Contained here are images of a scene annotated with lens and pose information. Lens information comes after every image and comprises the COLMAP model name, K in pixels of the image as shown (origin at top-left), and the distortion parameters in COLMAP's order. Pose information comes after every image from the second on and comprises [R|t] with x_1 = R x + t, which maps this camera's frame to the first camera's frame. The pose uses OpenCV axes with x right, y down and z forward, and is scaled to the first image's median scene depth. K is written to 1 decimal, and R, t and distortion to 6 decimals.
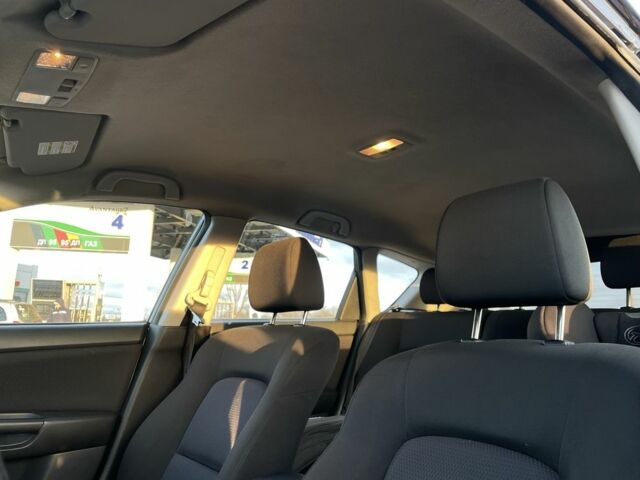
lens RADIAL K [[483.9, 0, 320.0], [0, 483.9, 240.0], [0, 0, 1]] dist [0.088135, -0.131898]
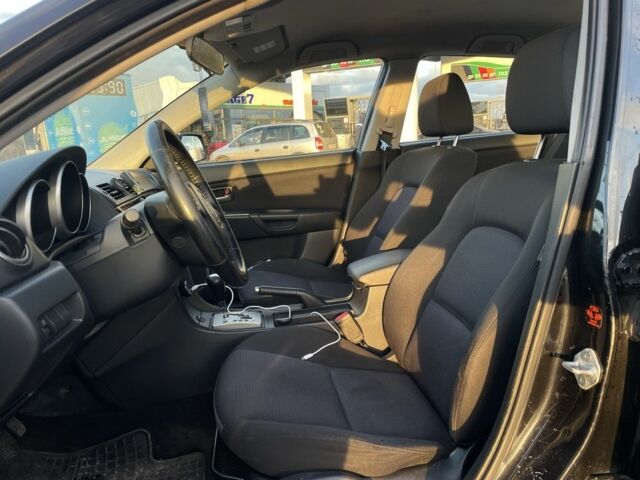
lens RADIAL K [[487.6, 0, 320.0], [0, 487.6, 240.0], [0, 0, 1]] dist [0.120369, -0.132021]
pose [[0.844308, 0.045691, -0.533906, 0.322637], [0.166422, 0.924730, 0.342313, -0.087984], [0.509360, -0.377872, 0.773153, -0.235596]]
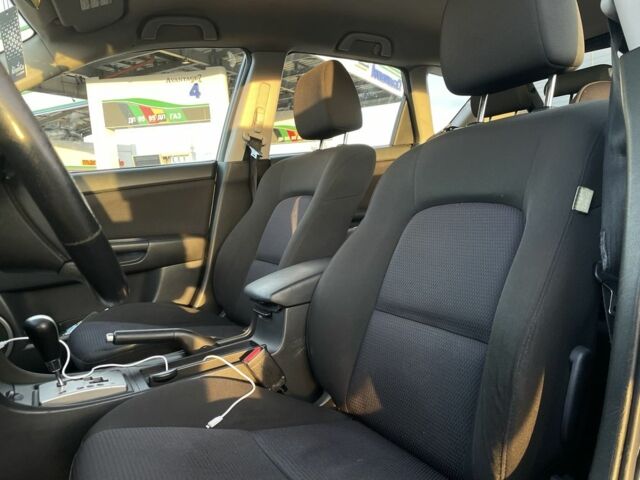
lens RADIAL K [[487.6, 0, 320.0], [0, 487.6, 240.0], [0, 0, 1]] dist [0.120369, -0.132021]
pose [[0.977743, -0.080761, -0.193638, 0.095658], [0.133305, 0.951834, 0.276118, 0.058408], [0.162012, -0.295785, 0.941415, -0.103487]]
